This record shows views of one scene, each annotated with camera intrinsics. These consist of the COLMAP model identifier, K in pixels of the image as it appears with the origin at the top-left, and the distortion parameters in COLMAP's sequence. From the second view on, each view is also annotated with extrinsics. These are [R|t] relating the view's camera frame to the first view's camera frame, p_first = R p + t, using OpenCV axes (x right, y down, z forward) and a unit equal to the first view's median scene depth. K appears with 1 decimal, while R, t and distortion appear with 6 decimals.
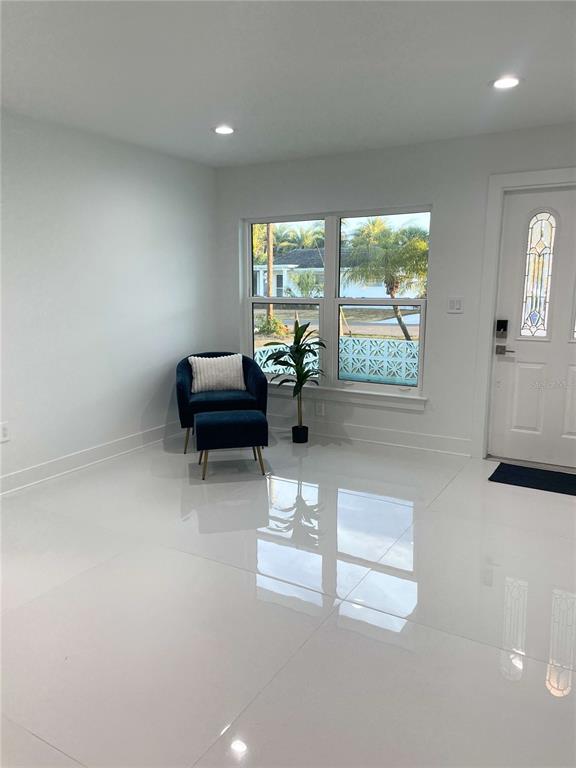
lens RADIAL K [[573.0, 0, 287.5], [0, 573.0, 378.1], [0, 0, 1]] dist [0.068253, -0.001151]
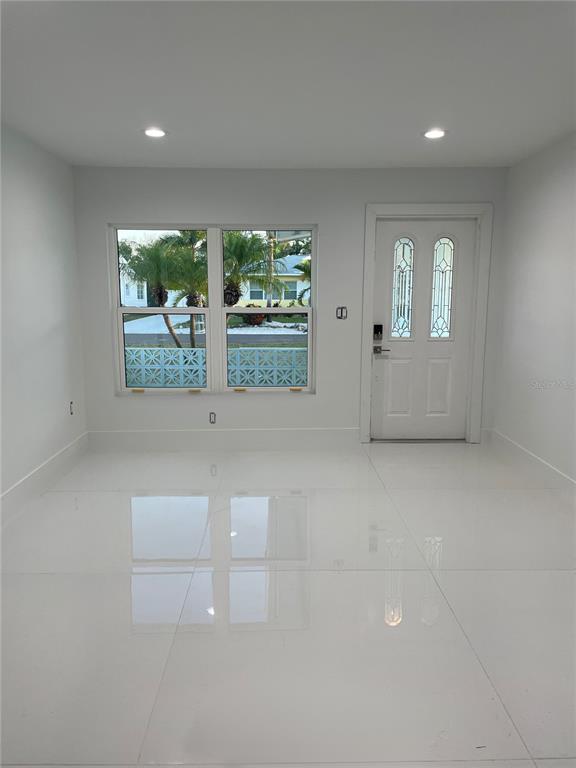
lens RADIAL K [[560.5, 0, 288.0], [0, 560.5, 379.4], [0, 0, 1]] dist [0.058935, 0.001575]
pose [[0.849298, -0.083749, 0.521229, -0.404761], [0.088331, 0.995961, 0.016100, -0.023041], [-0.520472, 0.032367, 0.853265, 0.110044]]
